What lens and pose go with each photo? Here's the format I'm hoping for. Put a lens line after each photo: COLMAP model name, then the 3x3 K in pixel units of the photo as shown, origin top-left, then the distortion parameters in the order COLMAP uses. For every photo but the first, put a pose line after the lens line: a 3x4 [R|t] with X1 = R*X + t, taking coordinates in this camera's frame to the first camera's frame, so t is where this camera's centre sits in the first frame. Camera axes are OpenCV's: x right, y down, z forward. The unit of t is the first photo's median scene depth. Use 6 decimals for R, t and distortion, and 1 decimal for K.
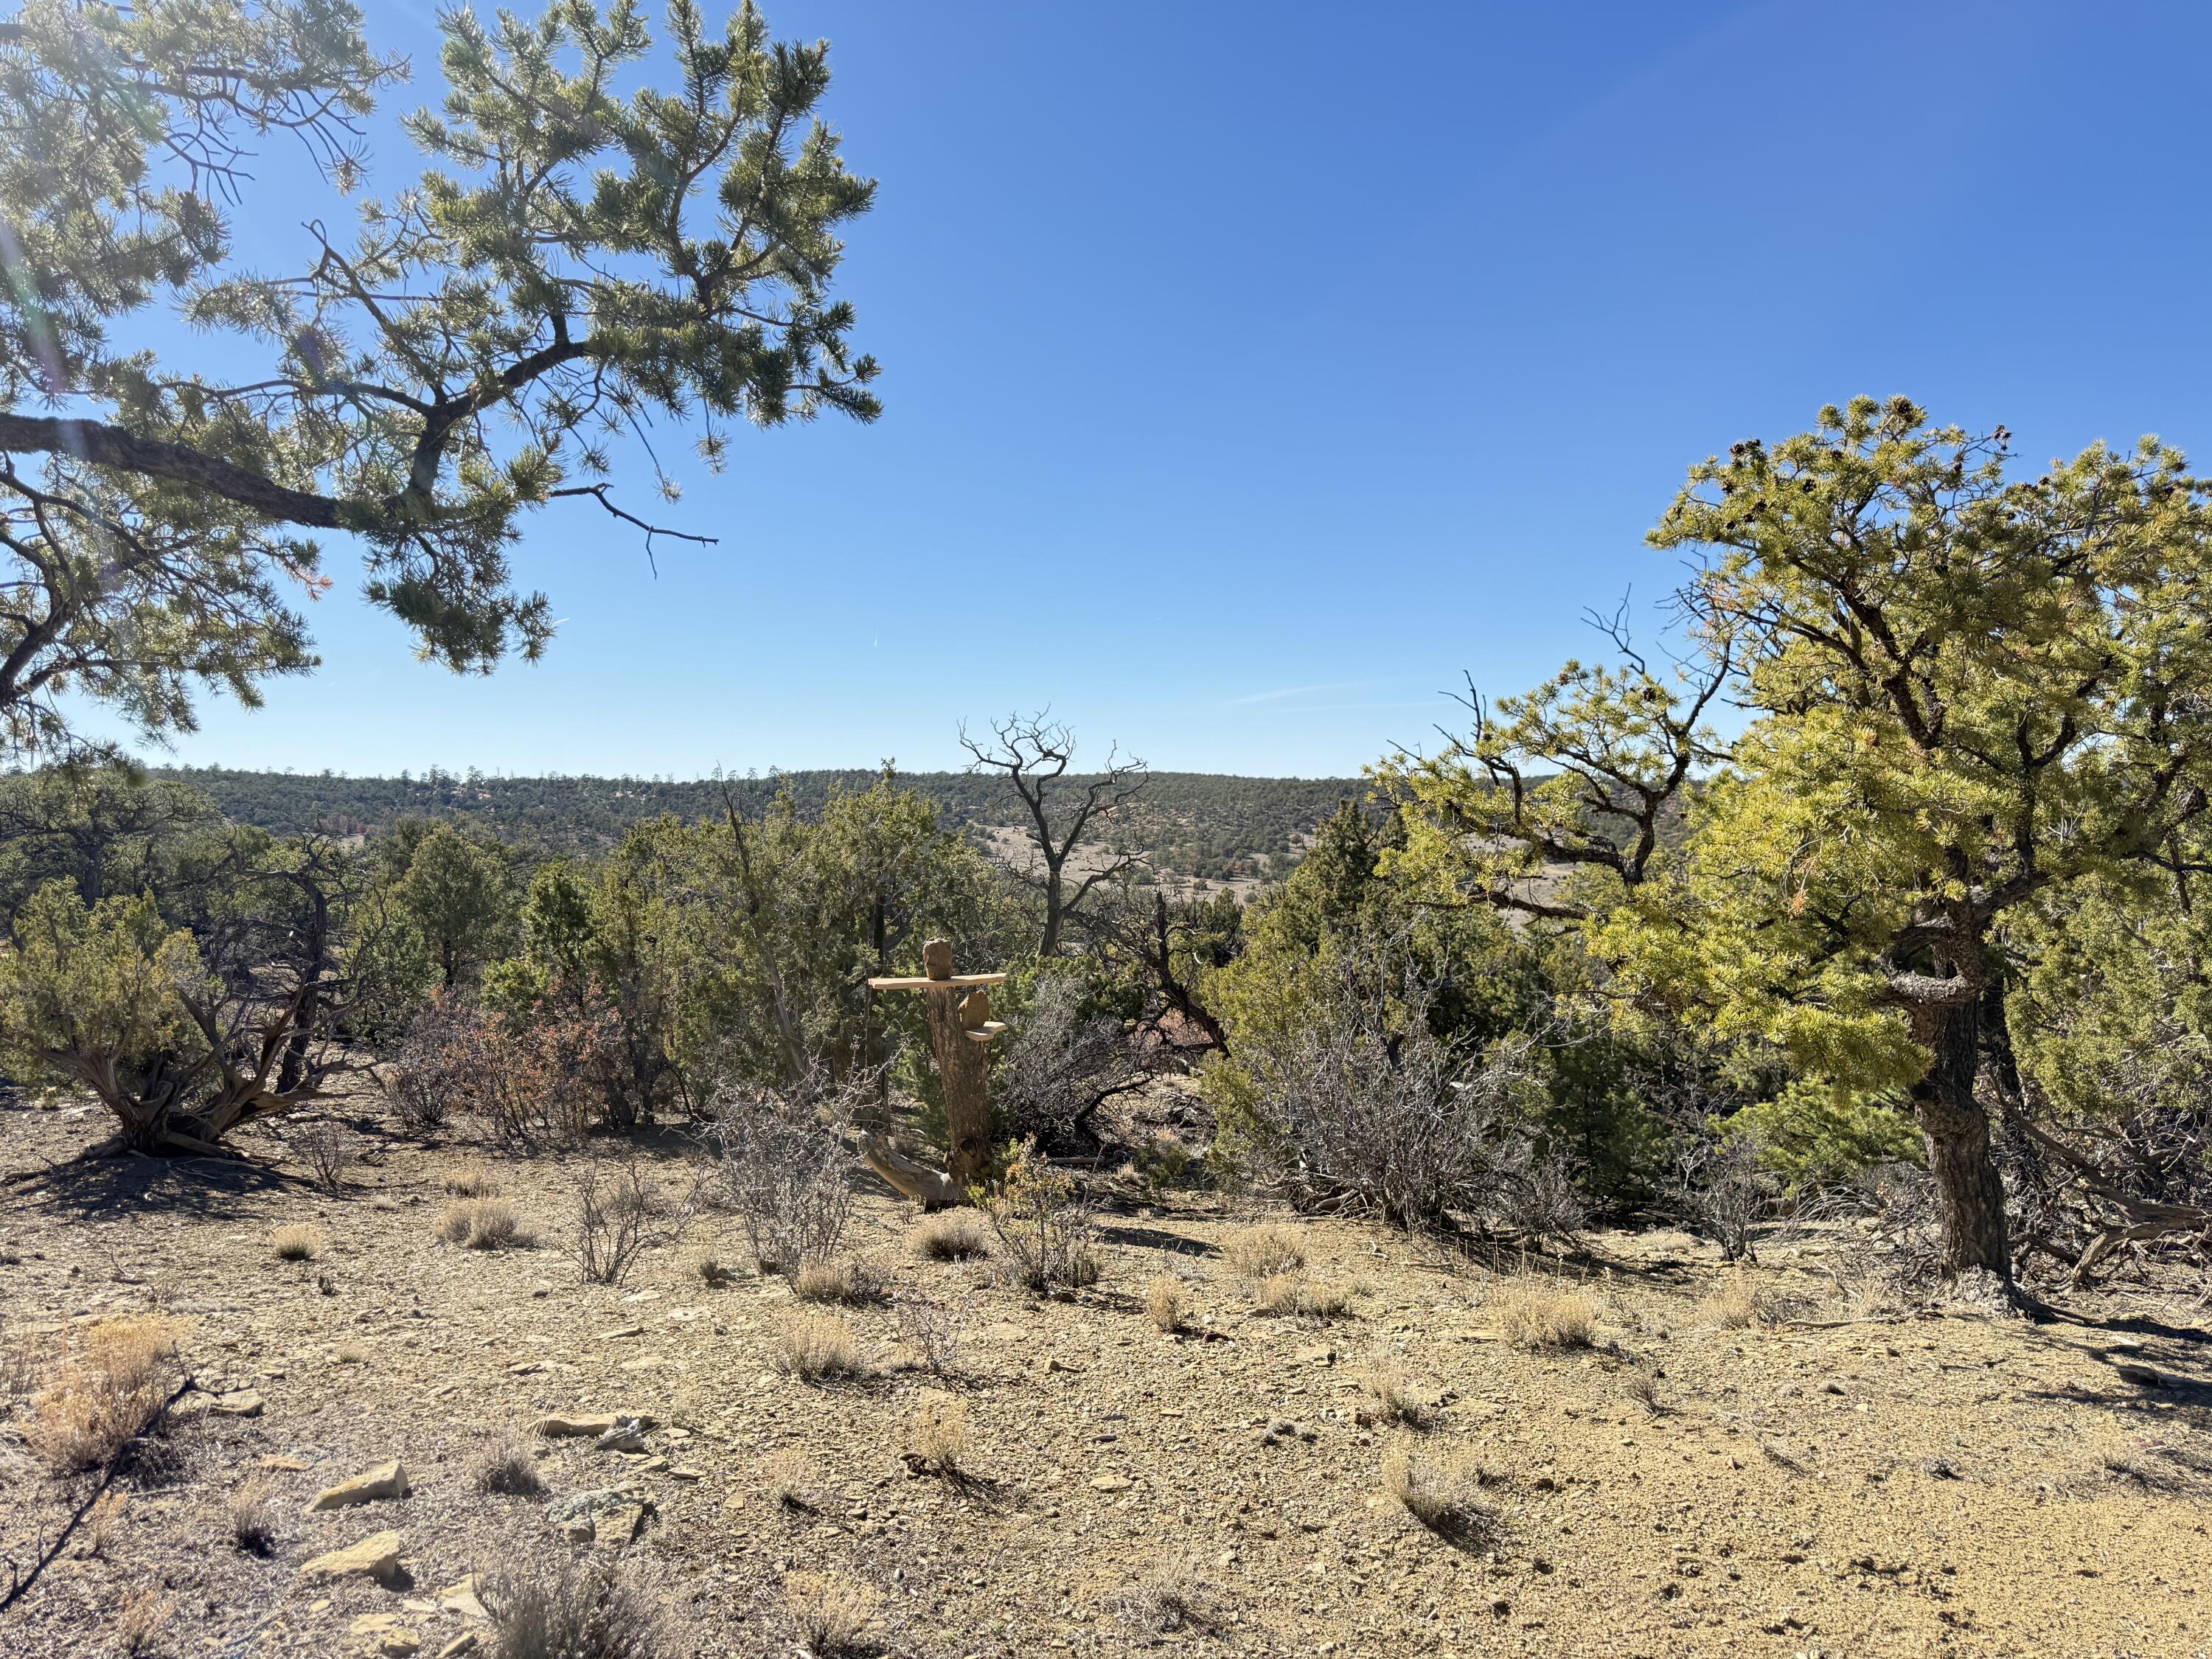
lens RADIAL K [[1567.0, 0, 1114.8], [0, 1567.0, 821.2], [0, 0, 1]] dist [0.039646, -0.003280]
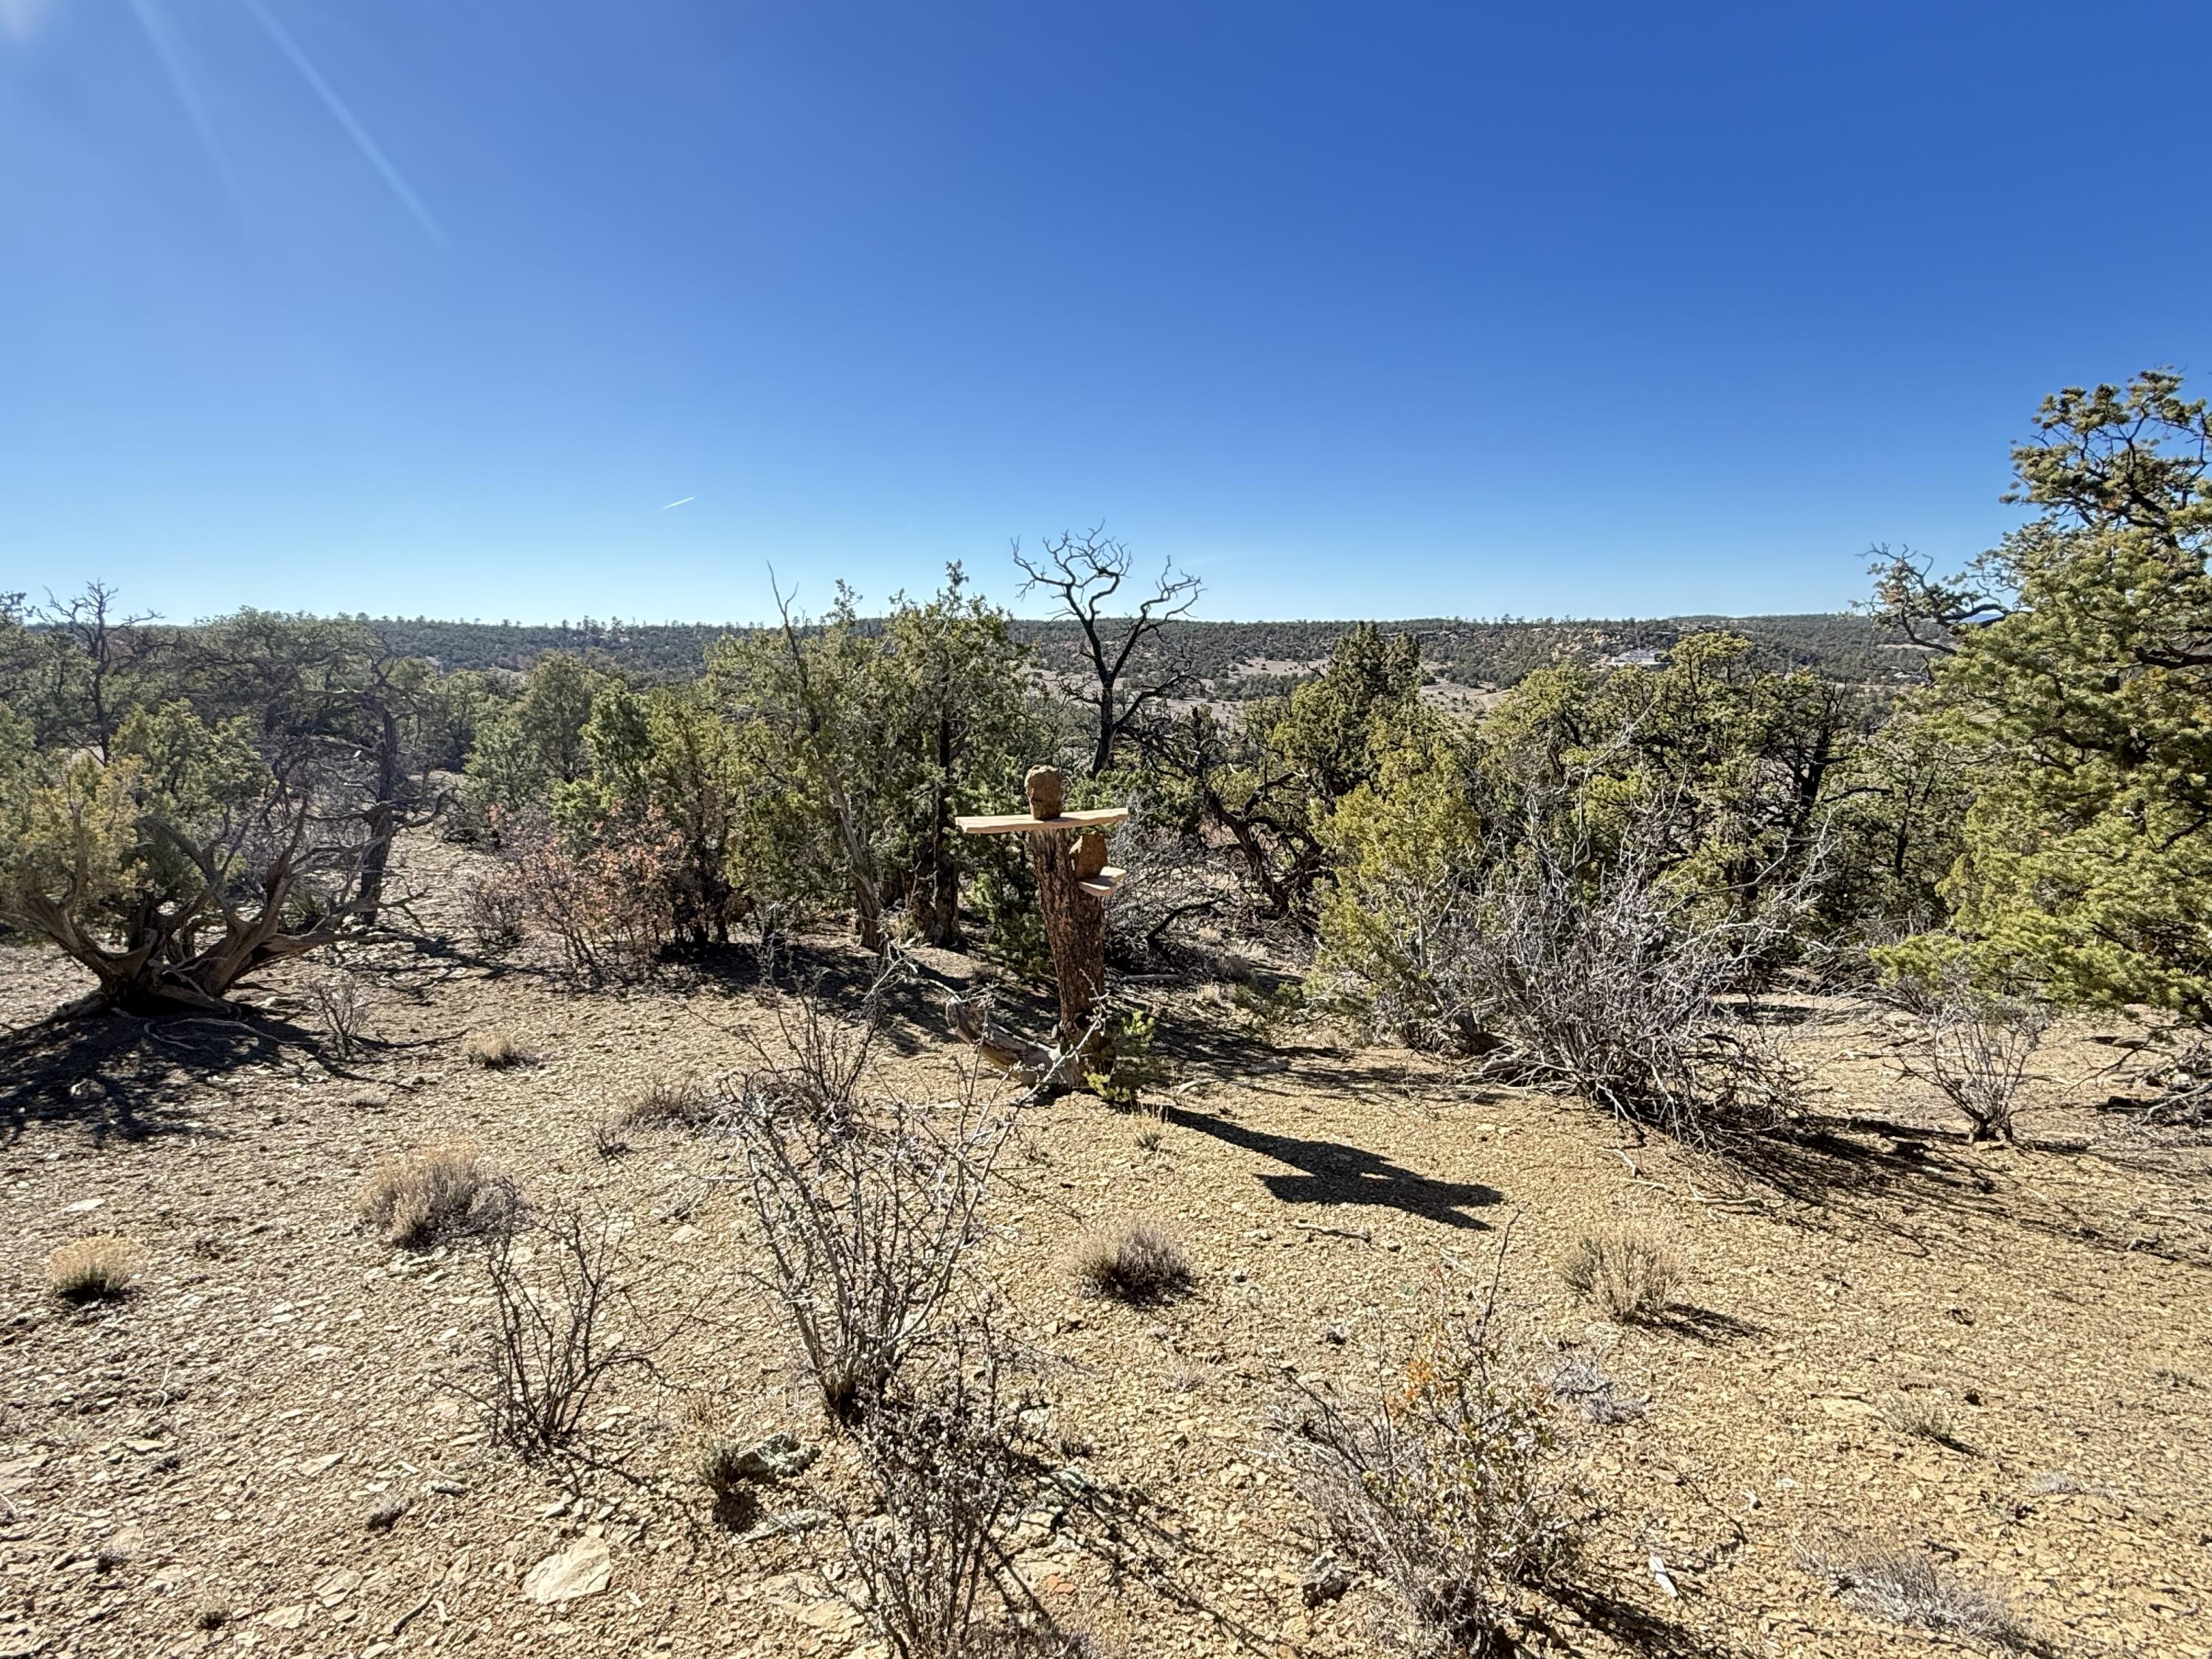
lens RADIAL K [[1146.7, 0, 1101.0], [0, 1146.7, 840.9], [0, 0, 1]] dist [-0.000998, -0.000278]
pose [[0.999960, -0.006641, 0.006011, -0.059453], [0.005603, 0.987311, 0.158702, 0.014234], [-0.006988, -0.158661, 0.987308, 0.290727]]
